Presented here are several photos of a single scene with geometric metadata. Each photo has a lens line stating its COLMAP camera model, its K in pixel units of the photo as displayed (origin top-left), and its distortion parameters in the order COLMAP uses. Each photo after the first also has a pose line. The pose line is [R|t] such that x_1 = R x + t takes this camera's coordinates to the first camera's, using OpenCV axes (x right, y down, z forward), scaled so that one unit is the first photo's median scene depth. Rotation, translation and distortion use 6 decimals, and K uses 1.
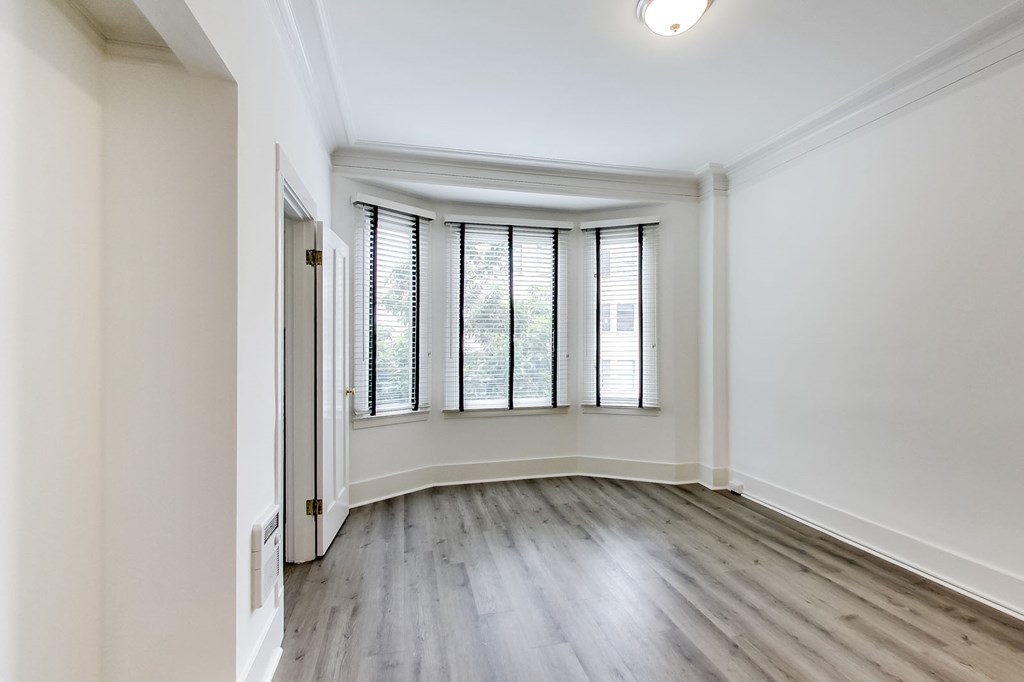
lens RADIAL K [[453.3, 0, 512.8], [0, 453.3, 339.5], [0, 0, 1]] dist [0.002511, -0.000327]
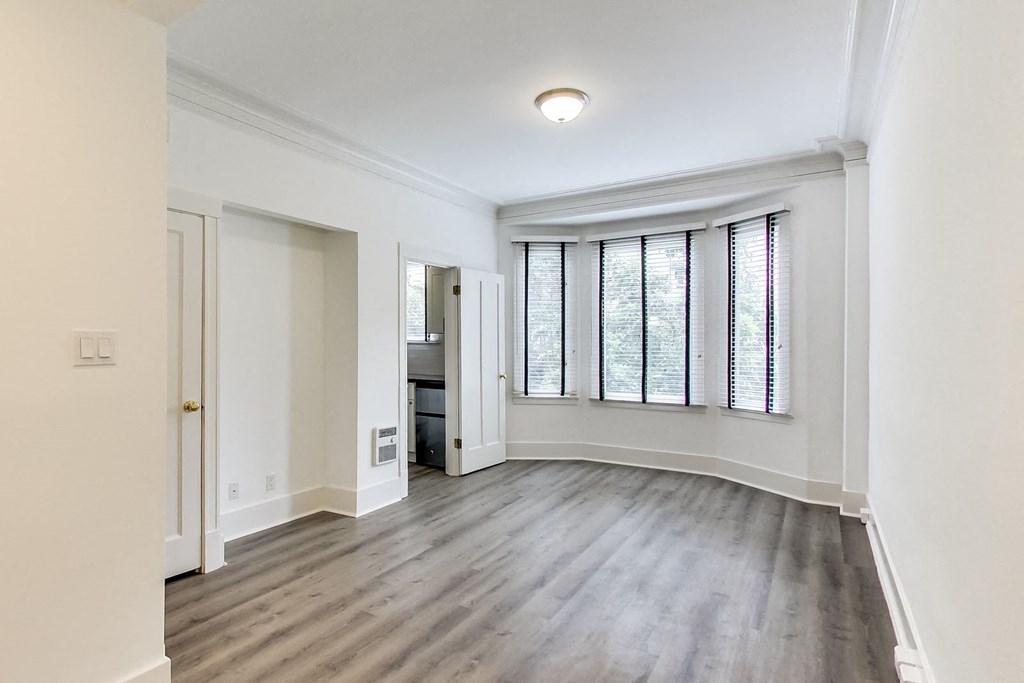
lens RADIAL K [[514.2, 0, 512.0], [0, 514.2, 341.5], [0, 0, 1]] dist [-0.002221, -0.000664]
pose [[0.712727, -0.001786, -0.701439, 0.733678], [0.005631, 0.999979, 0.003175, -0.000850], [0.701419, -0.006212, 0.712722, -0.129825]]
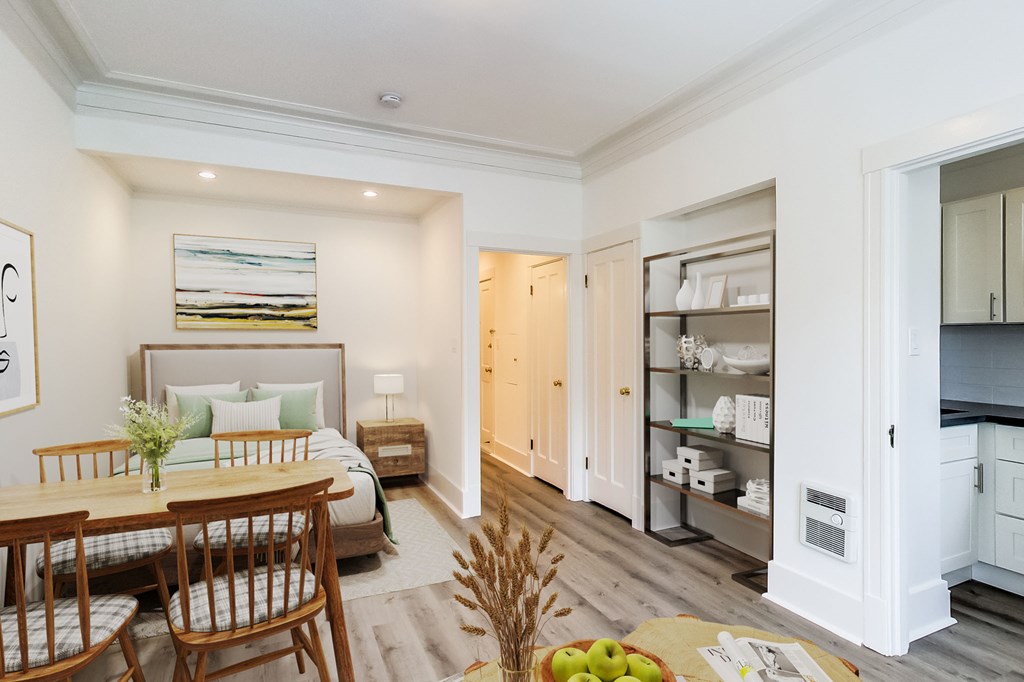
lens RADIAL K [[514.2, 0, 512.0], [0, 514.2, 341.0], [0, 0, 1]] dist [-0.002221, -0.000664]
pose [[-0.980920, 0.002281, -0.194397, 0.255339], [0.003662, 0.999971, -0.006746, 0.002913], [0.194376, -0.007329, -0.980900, 1.048112]]
